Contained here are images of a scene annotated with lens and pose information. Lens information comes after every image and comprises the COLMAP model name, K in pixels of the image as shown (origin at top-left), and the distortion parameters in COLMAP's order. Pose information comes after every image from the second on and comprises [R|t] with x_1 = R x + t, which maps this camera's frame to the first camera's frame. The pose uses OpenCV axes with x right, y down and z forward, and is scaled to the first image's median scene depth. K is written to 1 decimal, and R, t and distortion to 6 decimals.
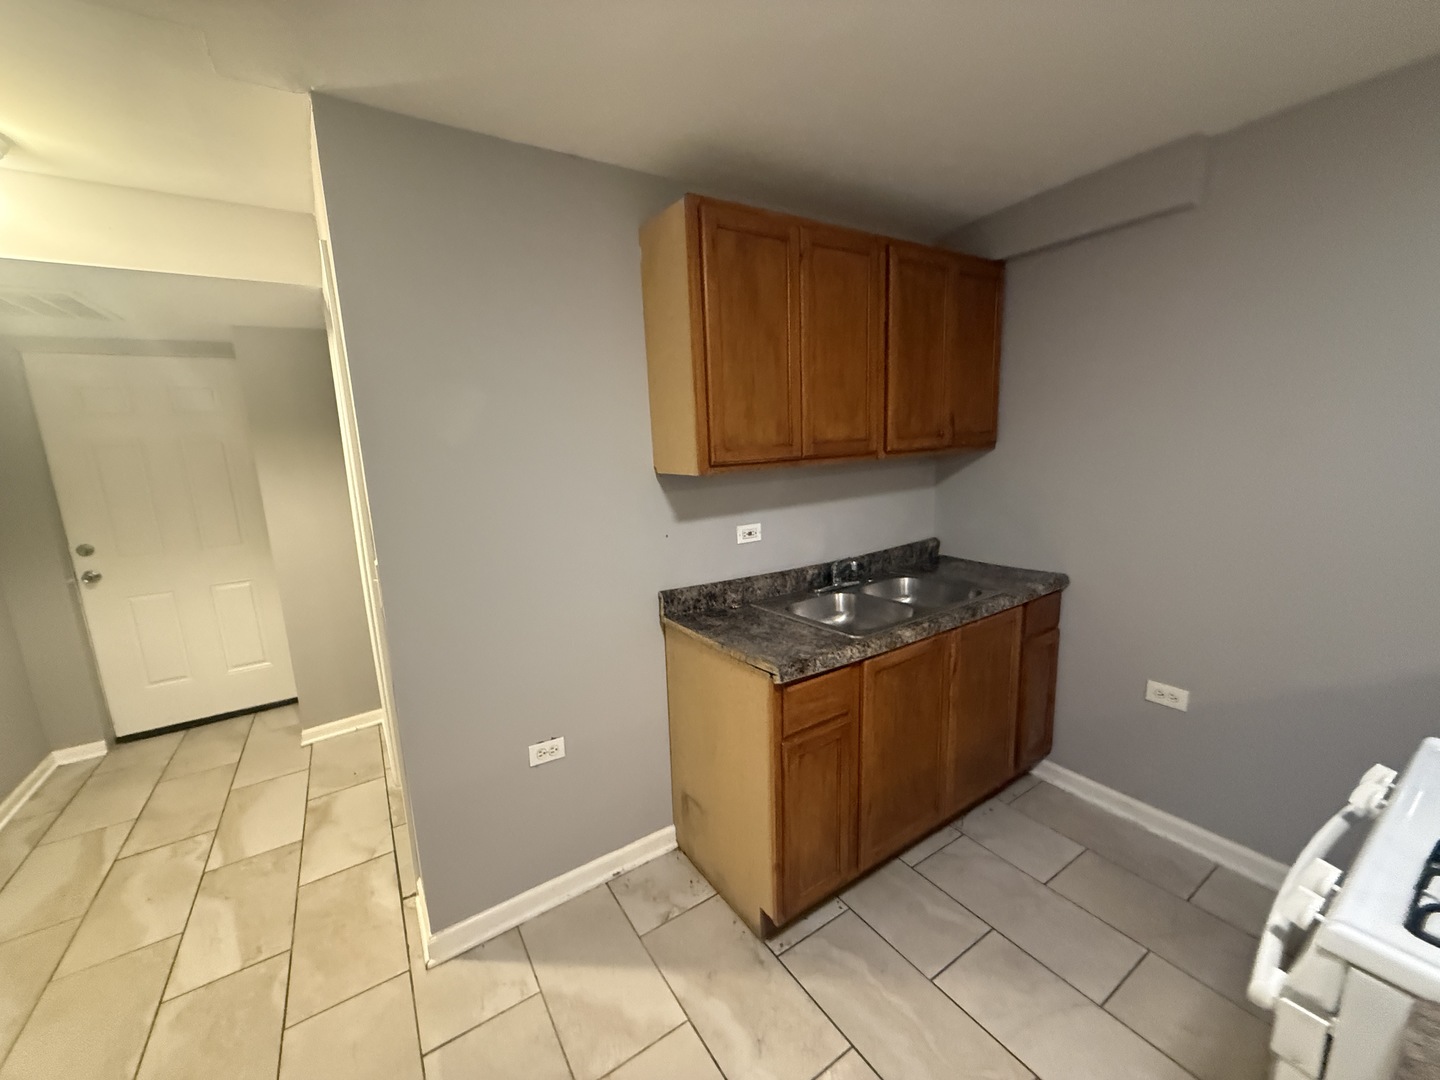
lens RADIAL K [[576.7, 0, 713.2], [0, 576.7, 537.7], [0, 0, 1]] dist [-0.002010, 0.000137]
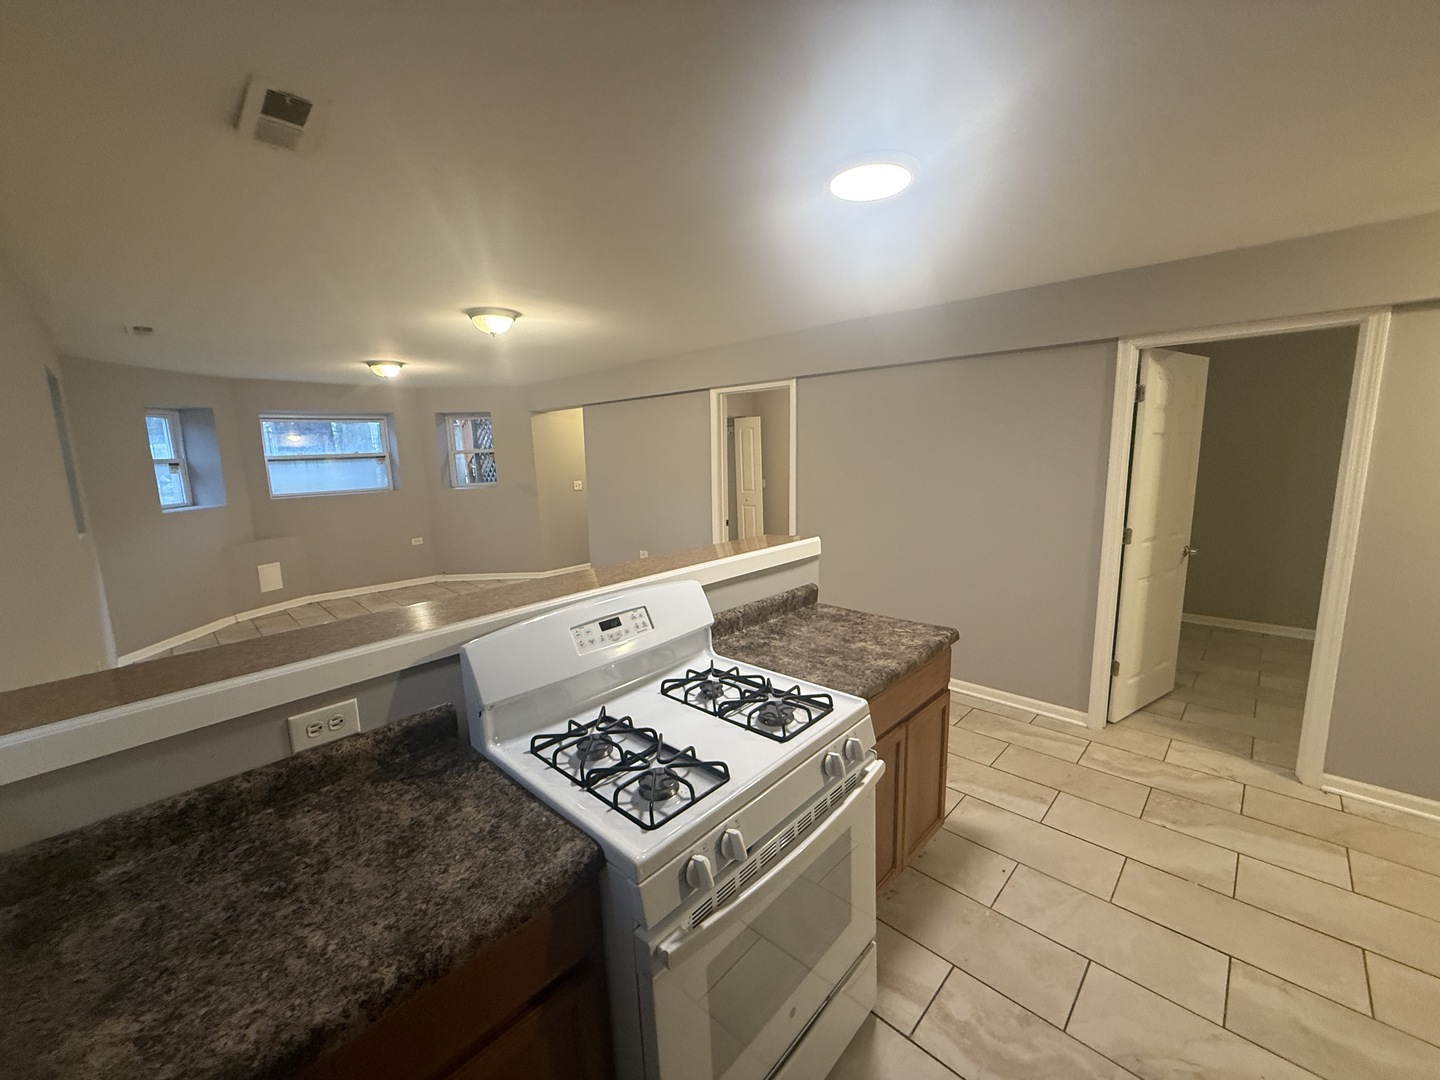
lens RADIAL K [[576.7, 0, 713.2], [0, 576.7, 537.7], [0, 0, 1]] dist [-0.002010, 0.000137]
pose [[-0.970339, 0.114858, -0.212719, 0.515927], [0.038272, 0.941813, 0.333952, -0.427906], [0.238698, 0.315906, -0.918274, 1.976745]]
